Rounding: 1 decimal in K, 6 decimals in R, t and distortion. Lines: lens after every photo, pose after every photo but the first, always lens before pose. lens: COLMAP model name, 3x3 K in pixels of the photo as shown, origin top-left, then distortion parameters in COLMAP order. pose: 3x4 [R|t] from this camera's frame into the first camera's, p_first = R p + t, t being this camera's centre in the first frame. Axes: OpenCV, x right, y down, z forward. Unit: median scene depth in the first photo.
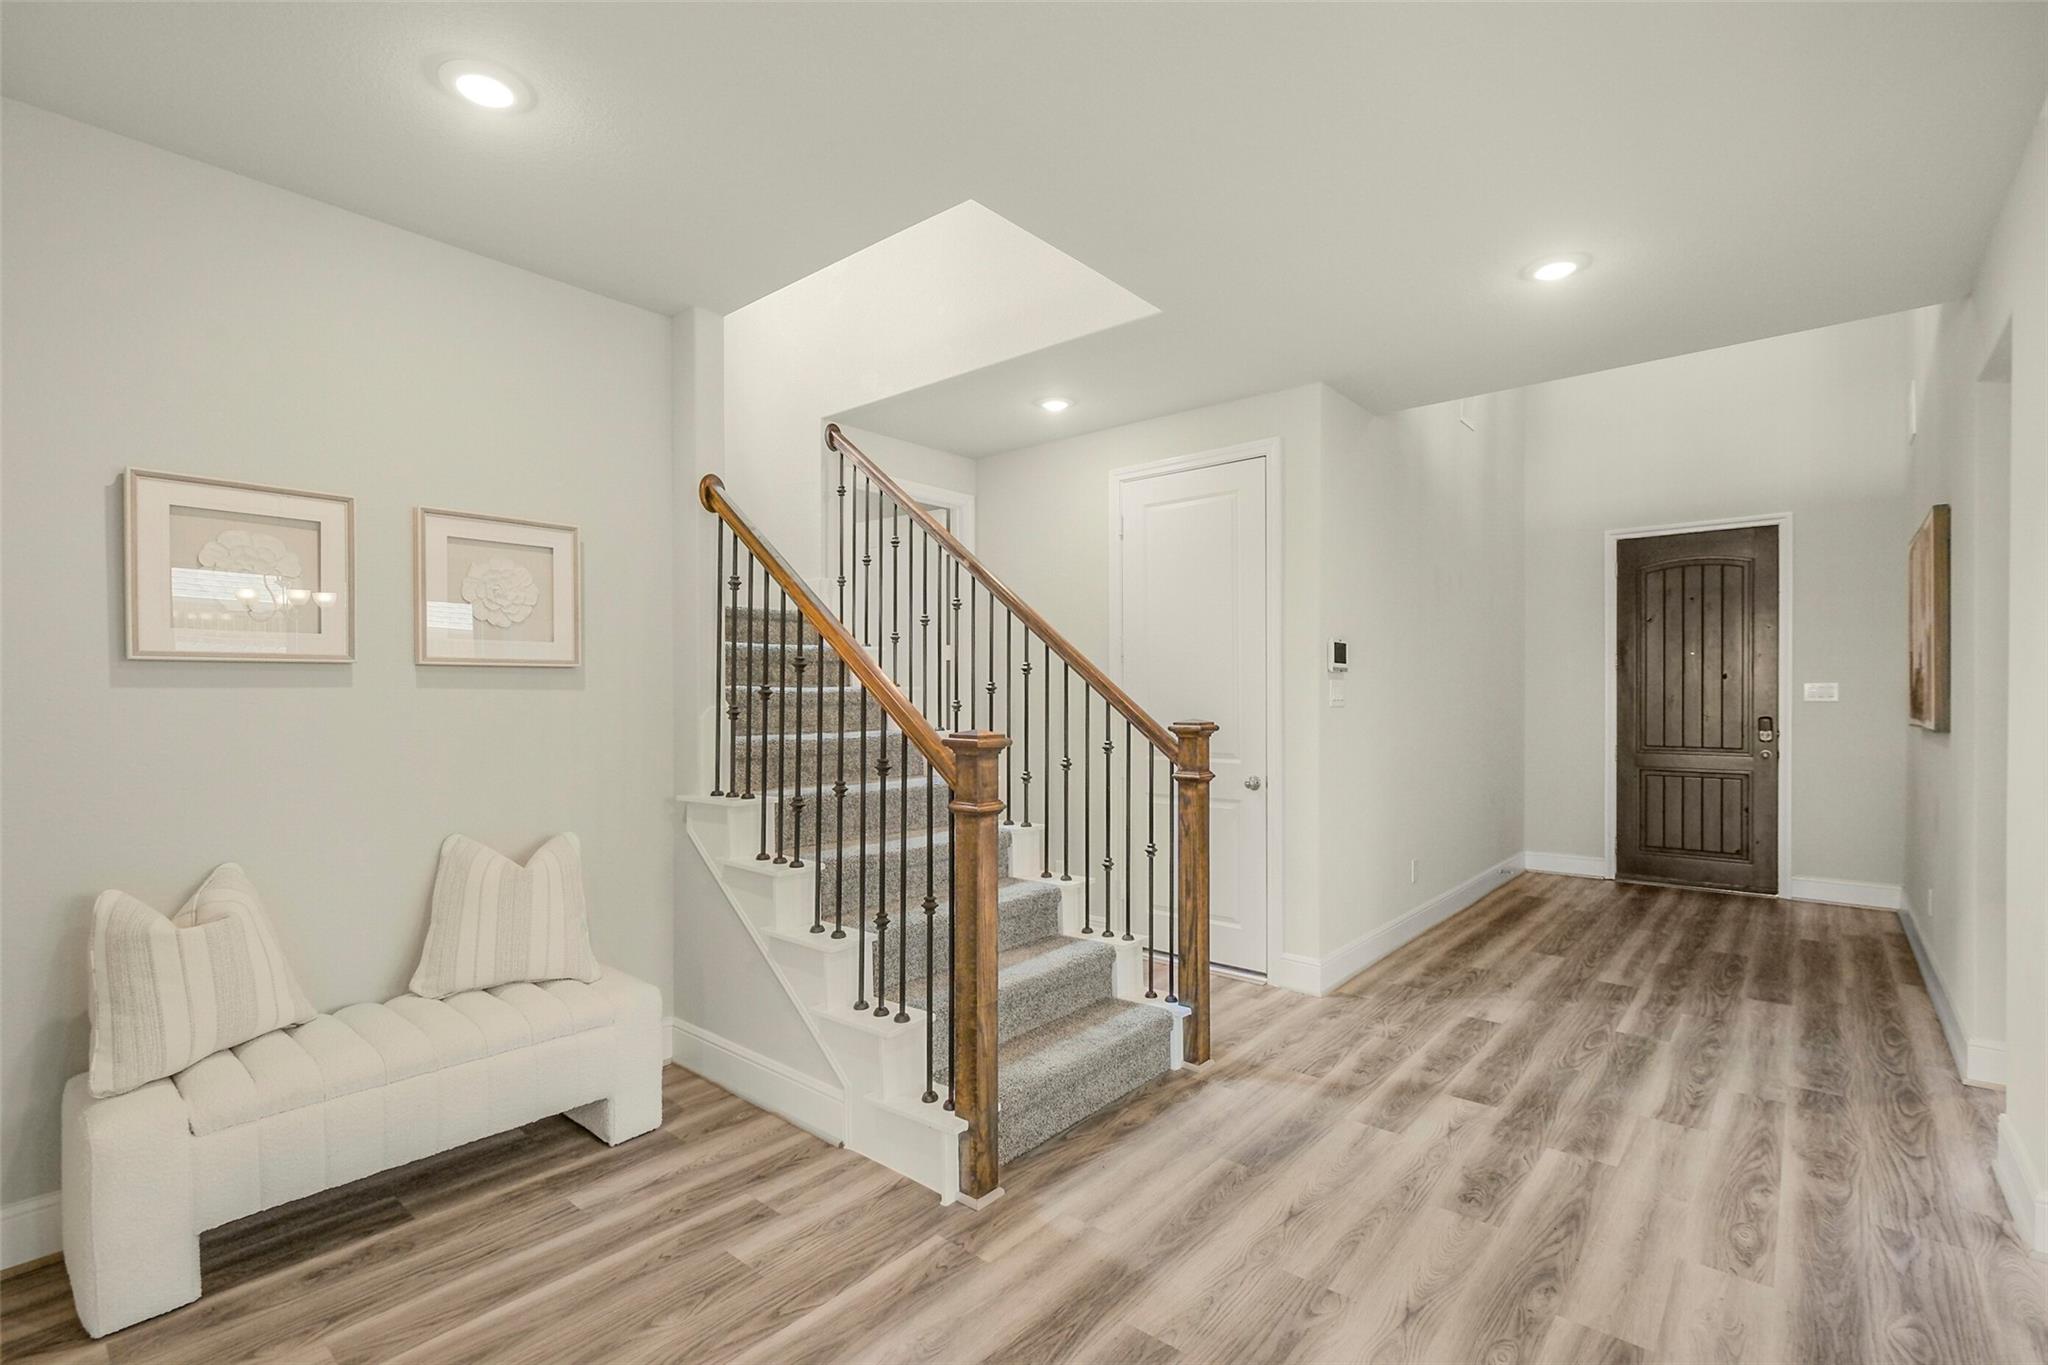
lens RADIAL K [[925.6, 0, 1032.9], [0, 925.6, 682.8], [0, 0, 1]] dist [-0.000446, -0.000078]
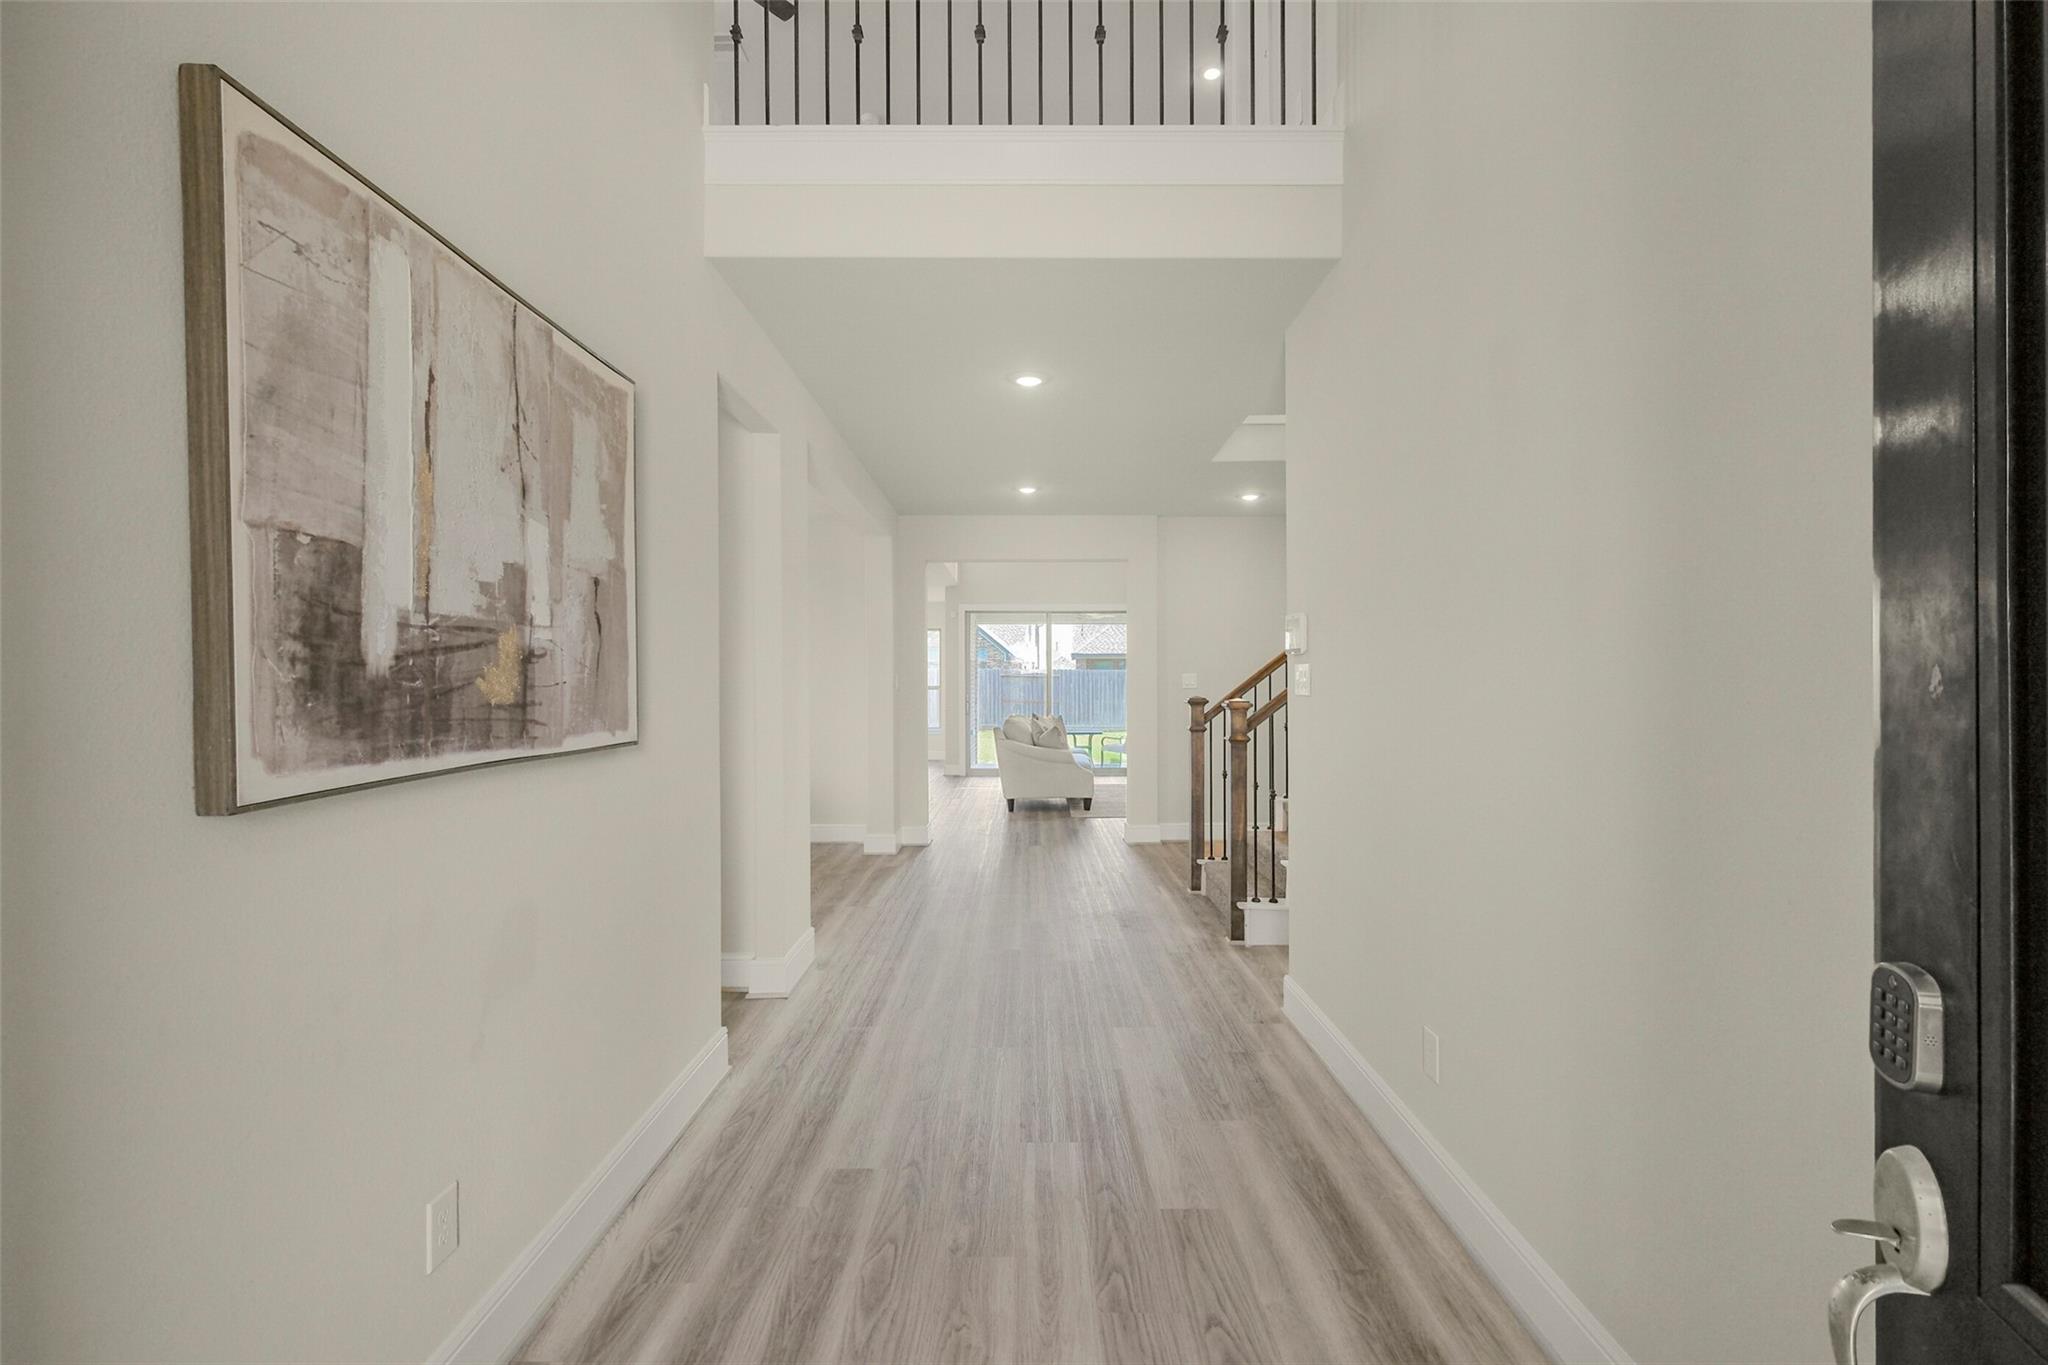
lens RADIAL K [[925.6, 0, 1032.9], [0, 925.6, 682.8], [0, 0, 1]] dist [-0.000446, -0.000078]
pose [[-0.762606, -0.000332, -0.646863, 1.041162], [0.006020, 0.999953, -0.007610, 0.017388], [0.646835, -0.009698, -0.762568, 1.467535]]
